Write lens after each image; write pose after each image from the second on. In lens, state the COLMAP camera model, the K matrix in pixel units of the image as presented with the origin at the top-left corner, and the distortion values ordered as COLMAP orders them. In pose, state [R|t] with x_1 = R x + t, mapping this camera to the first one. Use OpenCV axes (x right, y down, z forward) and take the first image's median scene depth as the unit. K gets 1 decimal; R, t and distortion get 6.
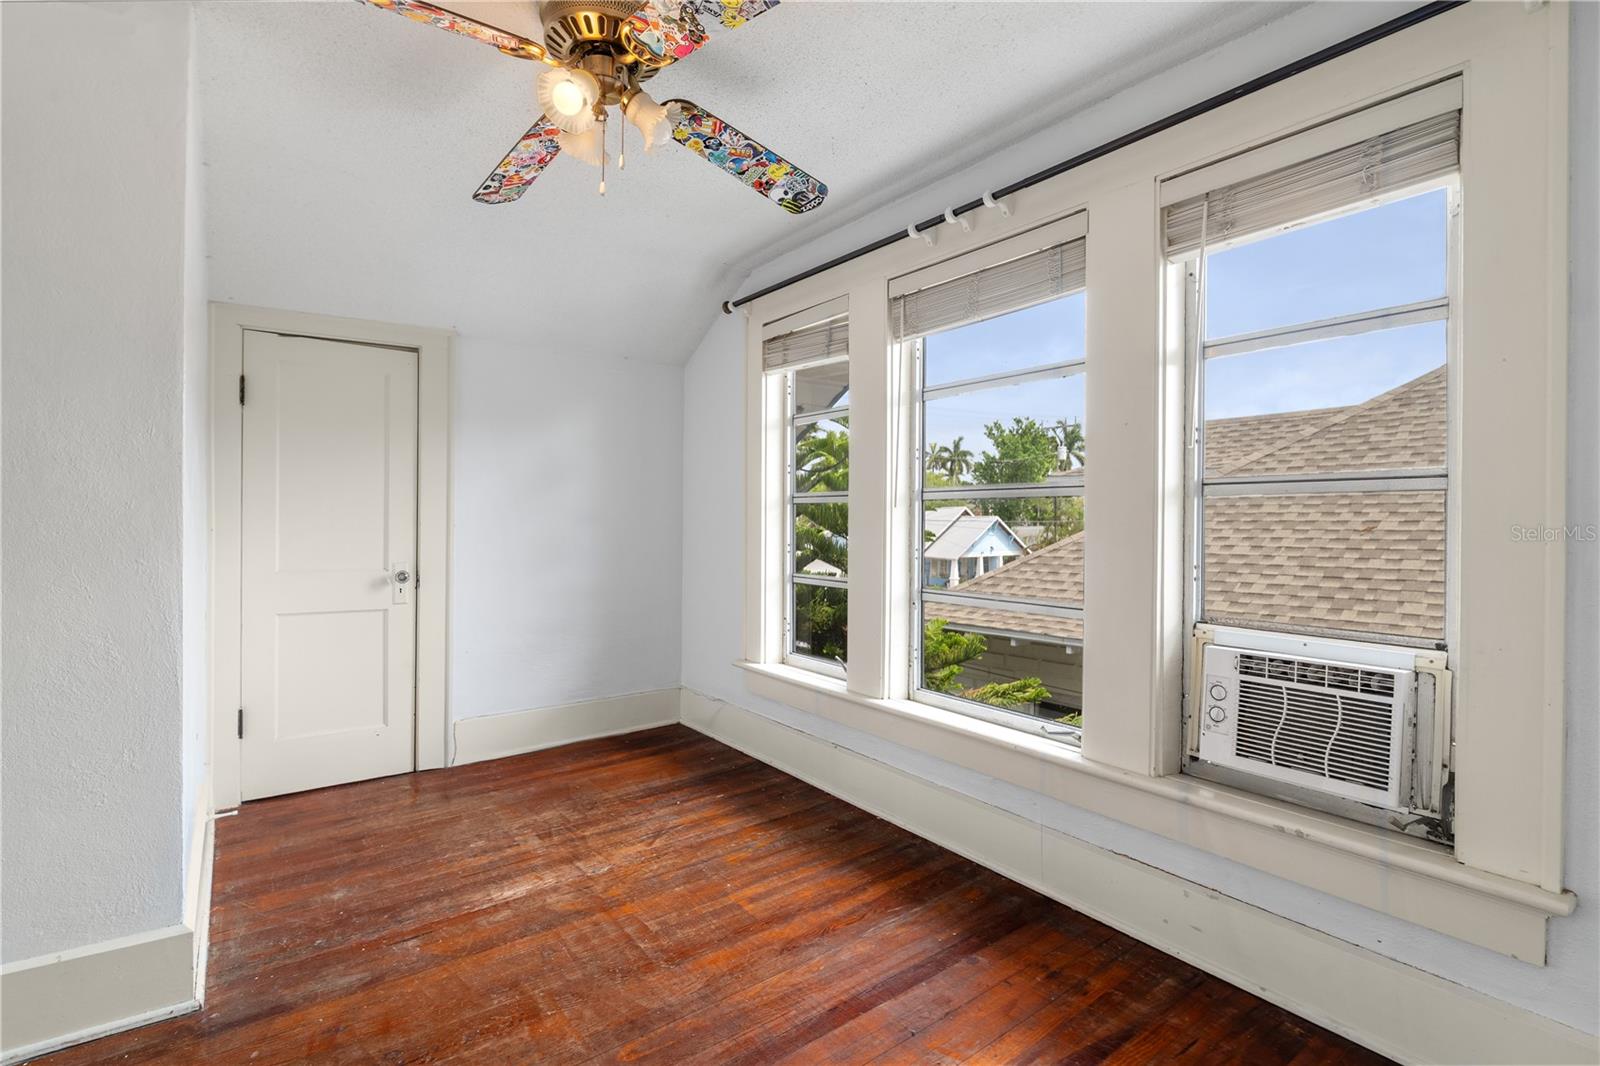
lens RADIAL K [[752.3, 0, 800.1], [0, 752.3, 528.7], [0, 0, 1]] dist [-0.015458, 0.001991]
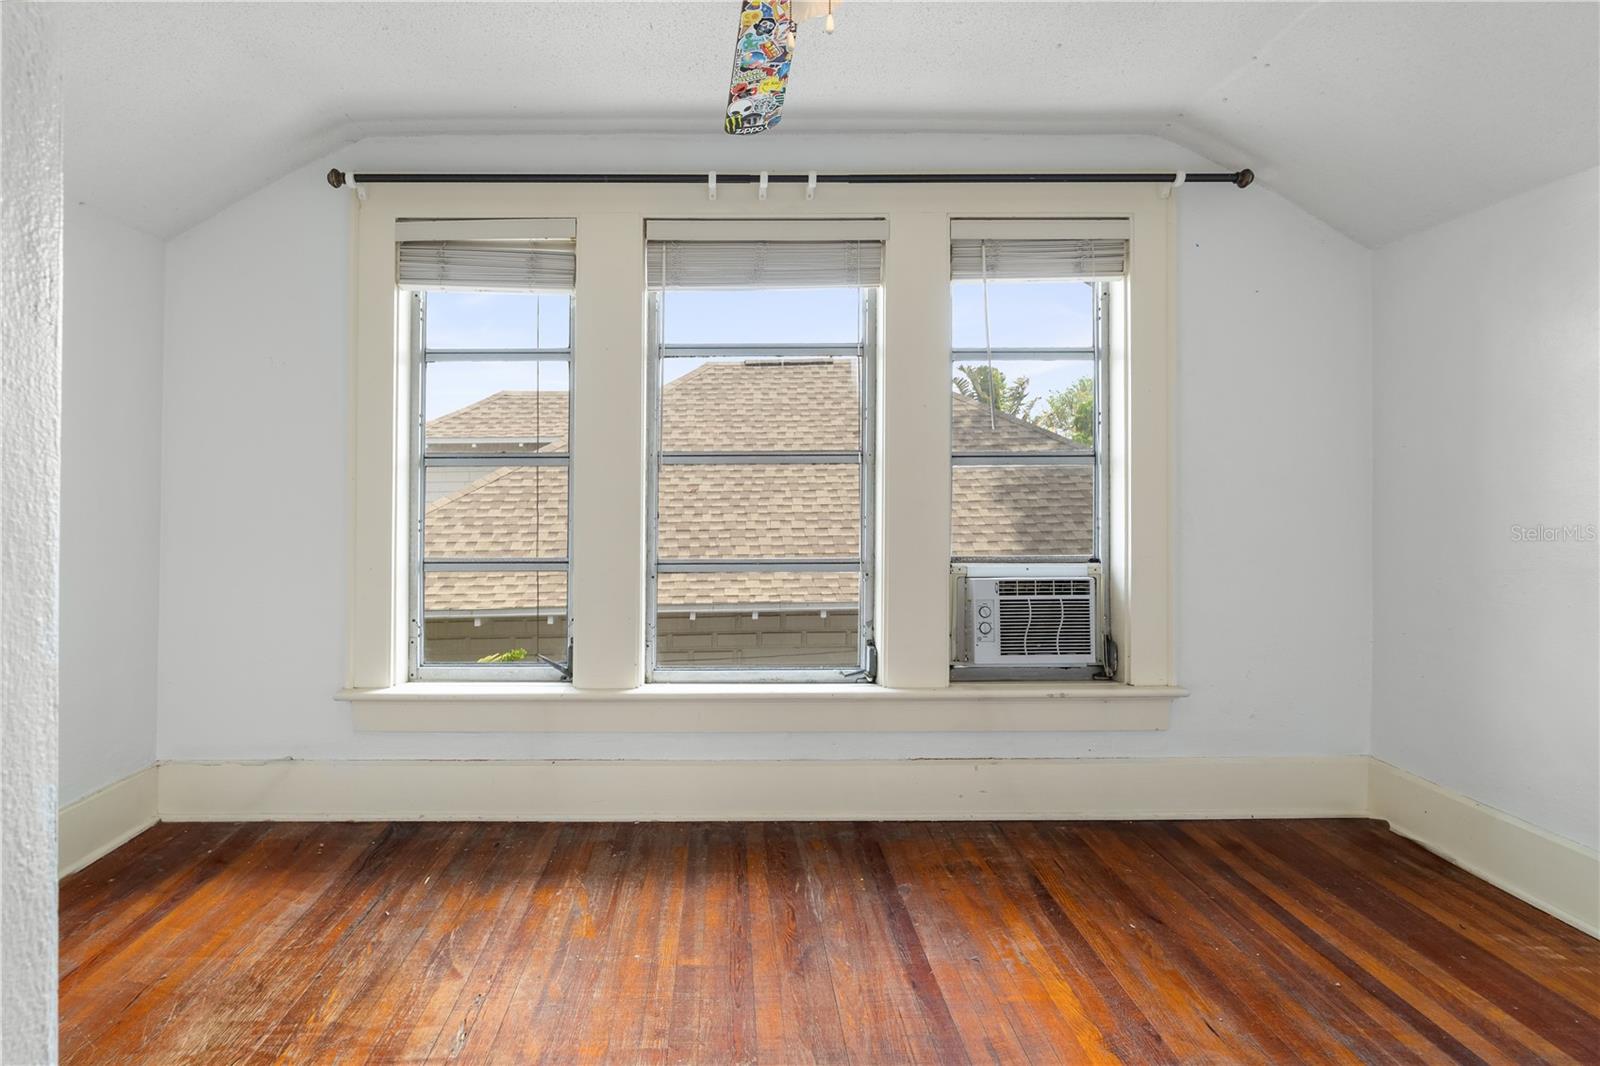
lens RADIAL K [[752.3, 0, 798.4], [0, 752.3, 491.6], [0, 0, 1]] dist [-0.015458, 0.001991]
pose [[0.587639, -0.014340, 0.808996, -0.567170], [0.016949, 0.999842, 0.005411, -0.007955], [-0.808946, 0.010532, 0.587789, 0.369545]]
